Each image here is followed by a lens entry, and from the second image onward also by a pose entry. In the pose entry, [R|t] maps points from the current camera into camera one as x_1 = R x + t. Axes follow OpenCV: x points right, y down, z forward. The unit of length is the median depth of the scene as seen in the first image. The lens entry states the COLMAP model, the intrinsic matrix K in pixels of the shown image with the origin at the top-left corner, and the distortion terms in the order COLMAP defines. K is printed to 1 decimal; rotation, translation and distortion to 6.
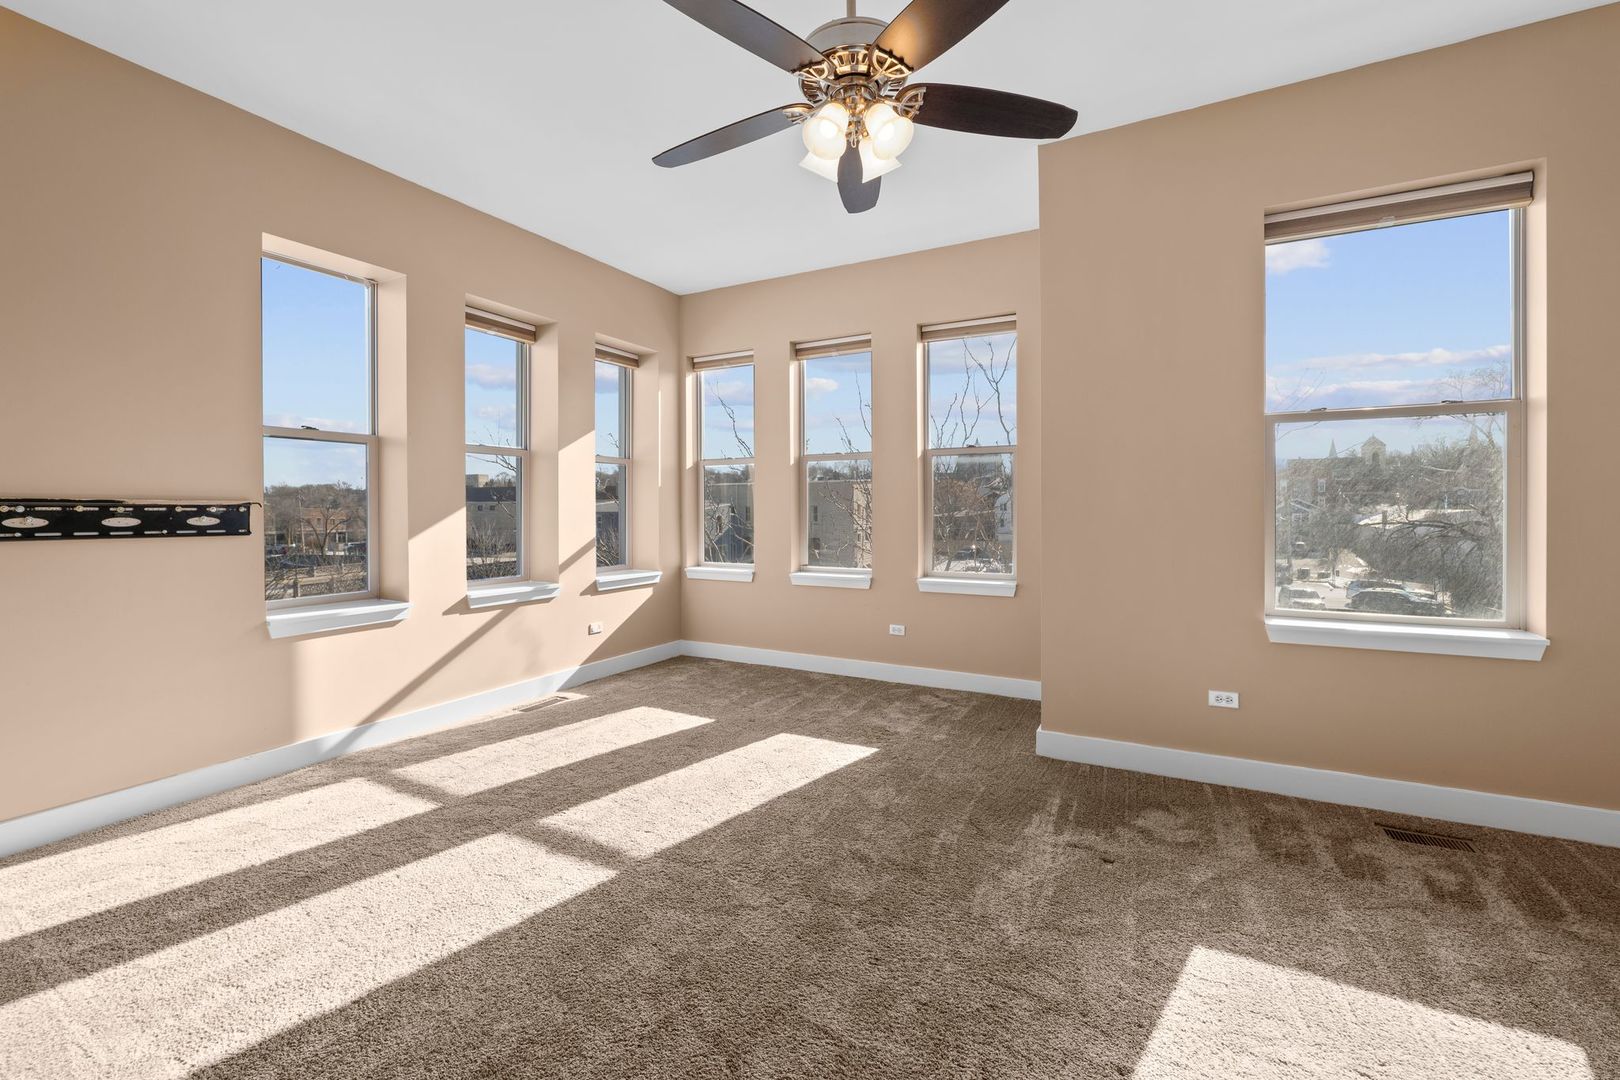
lens RADIAL K [[672.8, 0, 801.6], [0, 672.8, 510.5], [0, 0, 1]] dist [-0.010666, 0.000541]
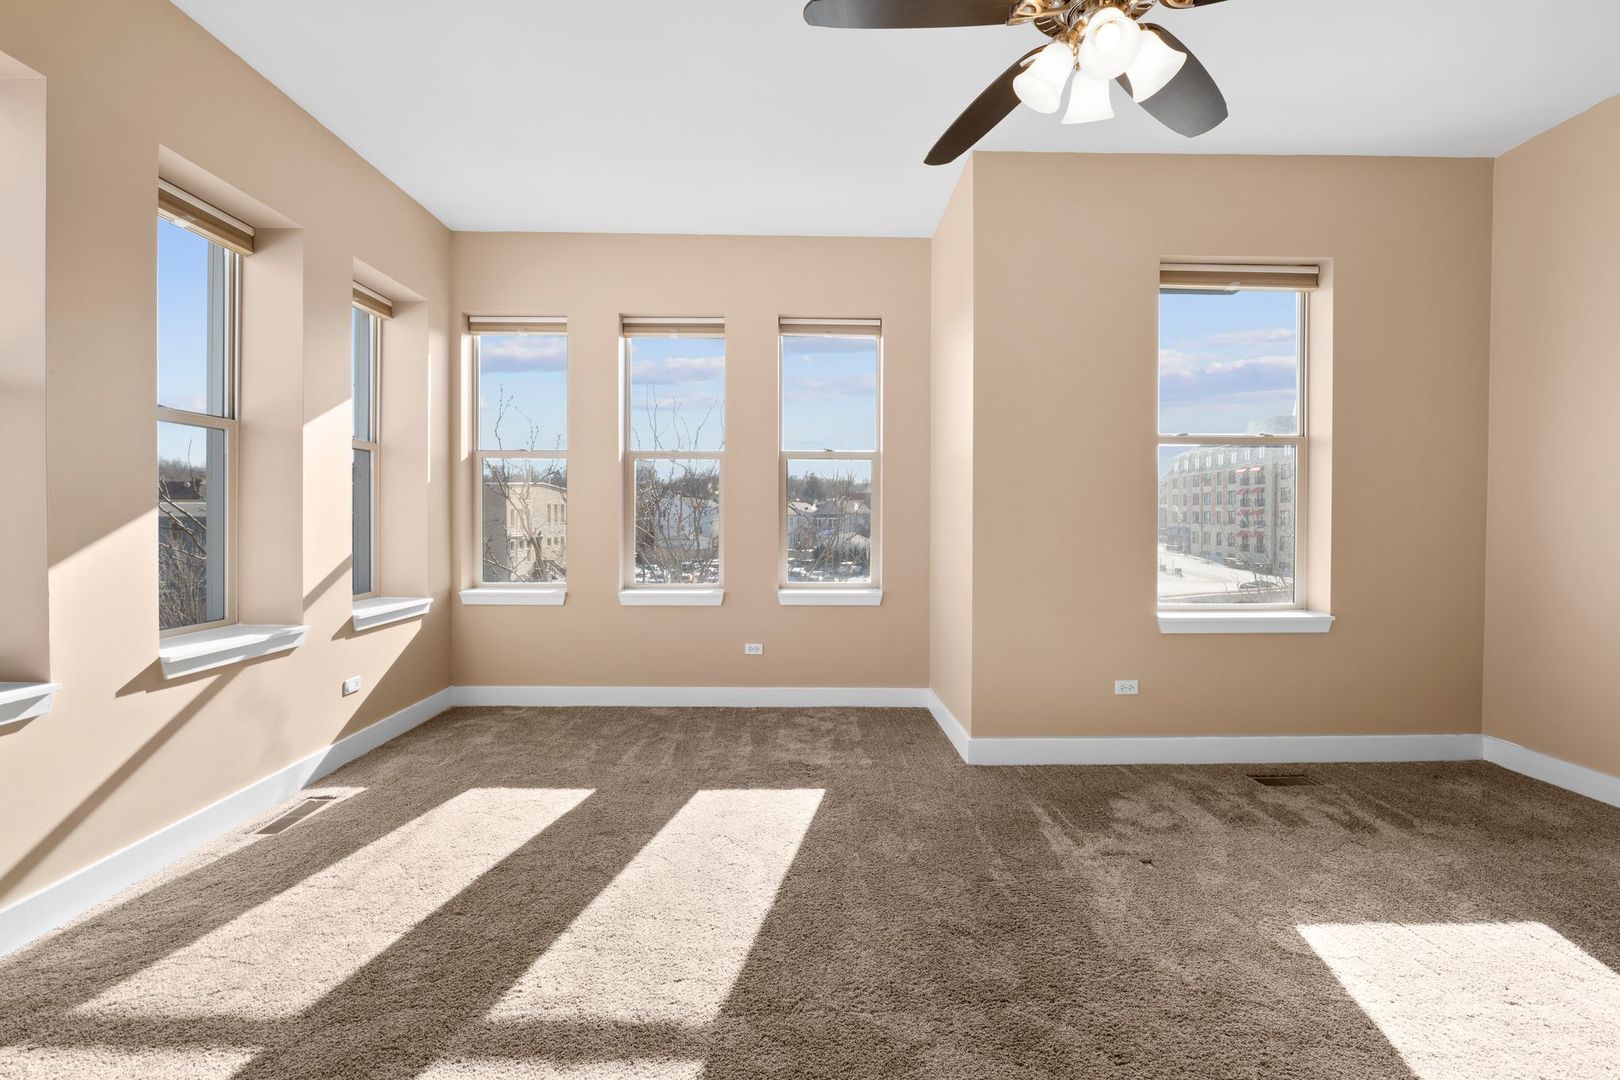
lens RADIAL K [[672.8, 0, 810.2], [0, 672.8, 518.2], [0, 0, 1]] dist [-0.010666, 0.000541]
pose [[0.871740, 0.003843, 0.489953, -0.333512], [-0.005139, 0.999986, 0.001300, -0.000245], [-0.489941, -0.003651, 0.871748, 0.244184]]
